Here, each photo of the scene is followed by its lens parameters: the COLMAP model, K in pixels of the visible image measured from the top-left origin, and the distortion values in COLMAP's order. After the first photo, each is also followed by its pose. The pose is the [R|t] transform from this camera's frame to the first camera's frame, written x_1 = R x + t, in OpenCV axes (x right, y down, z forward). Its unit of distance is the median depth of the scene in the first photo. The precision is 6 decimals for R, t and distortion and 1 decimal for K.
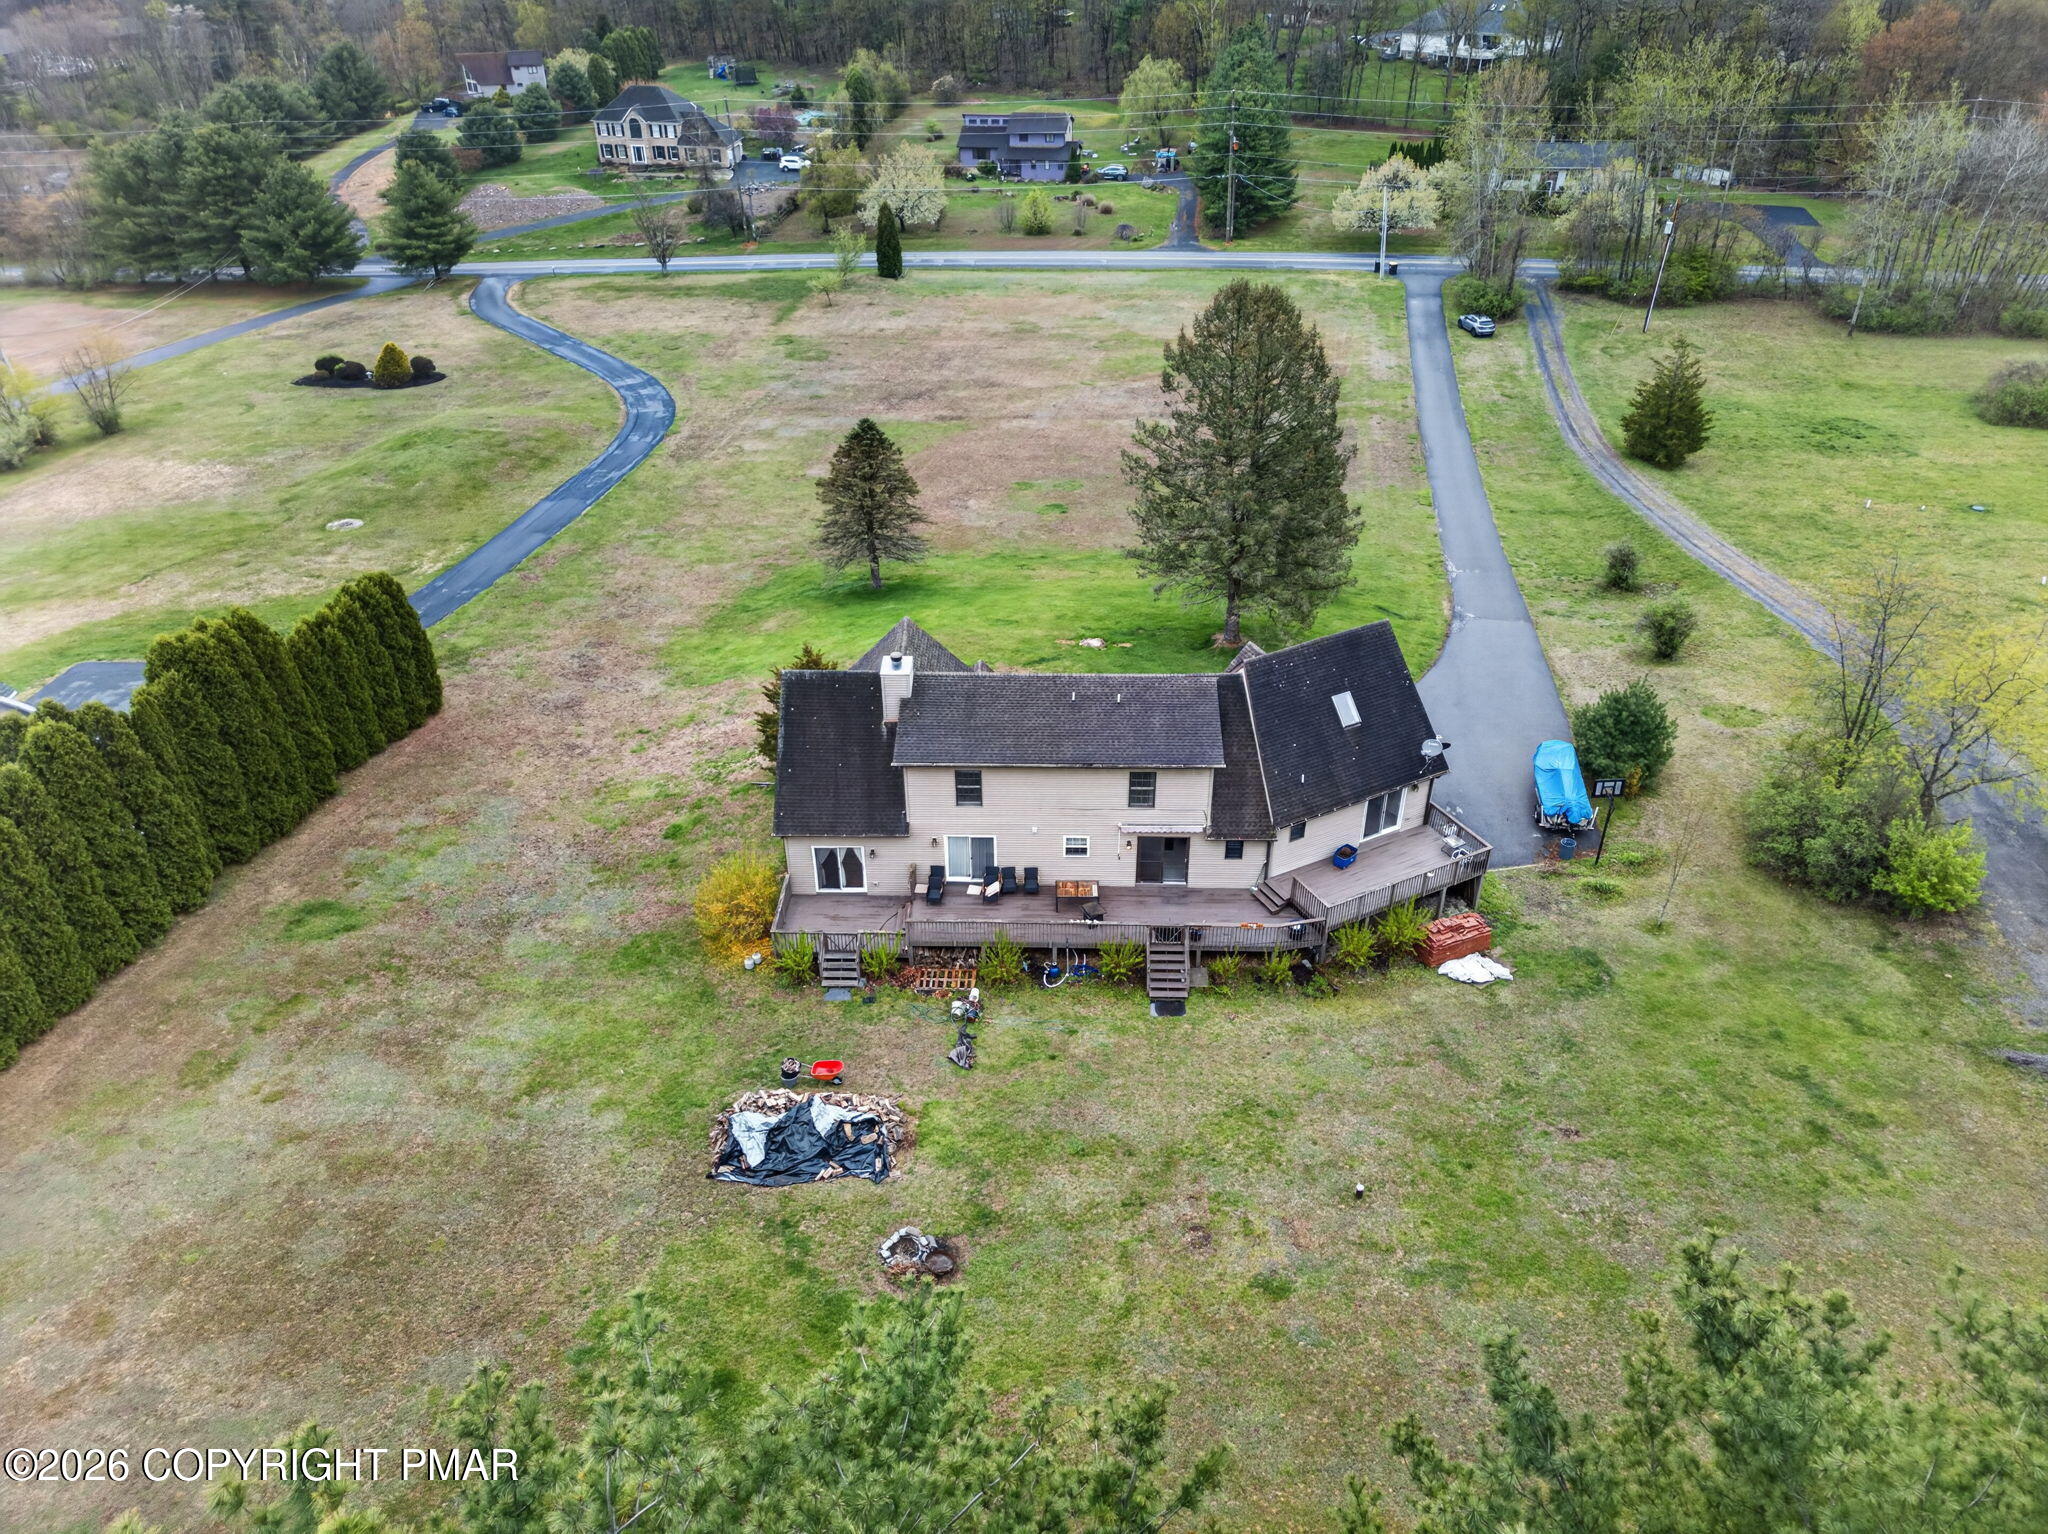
lens RADIAL K [[1468.3, 0, 1035.5], [0, 1468.3, 769.9], [0, 0, 1]] dist [0.049427, -0.045236]
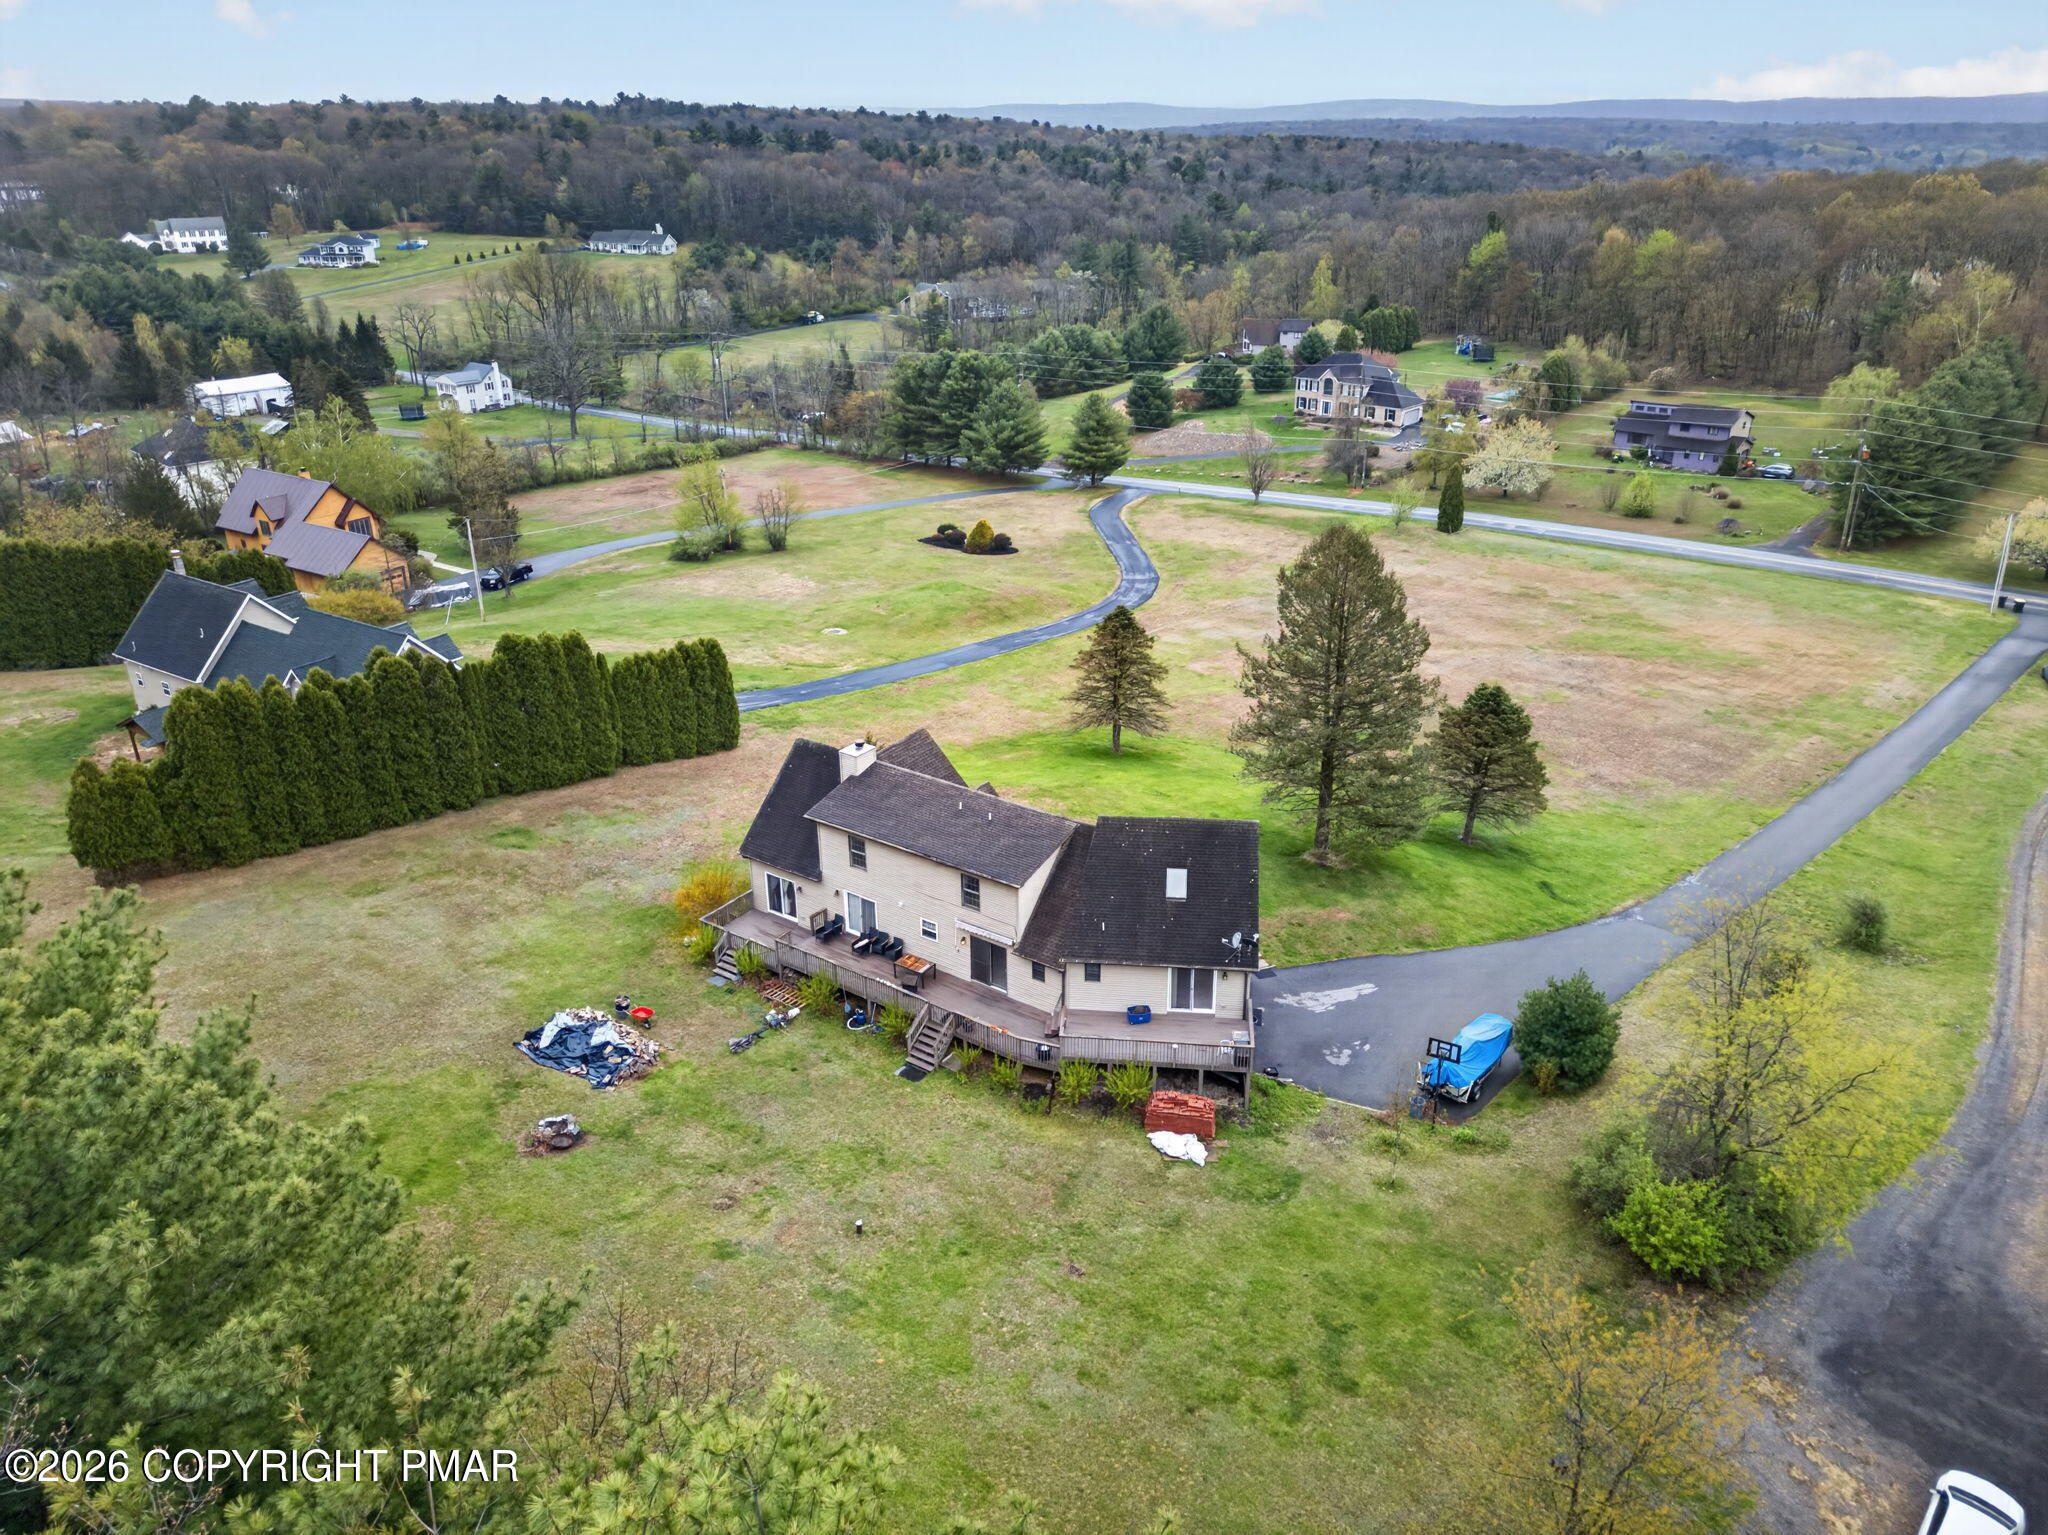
lens RADIAL K [[1468.3, 0, 1002.7], [0, 1468.3, 778.7], [0, 0, 1]] dist [0.049427, -0.045236]
pose [[0.823206, 0.229638, -0.519230, 0.628315], [-0.308790, 0.948547, -0.070058, 0.001576], [0.476425, 0.218005, 0.851759, 0.005174]]
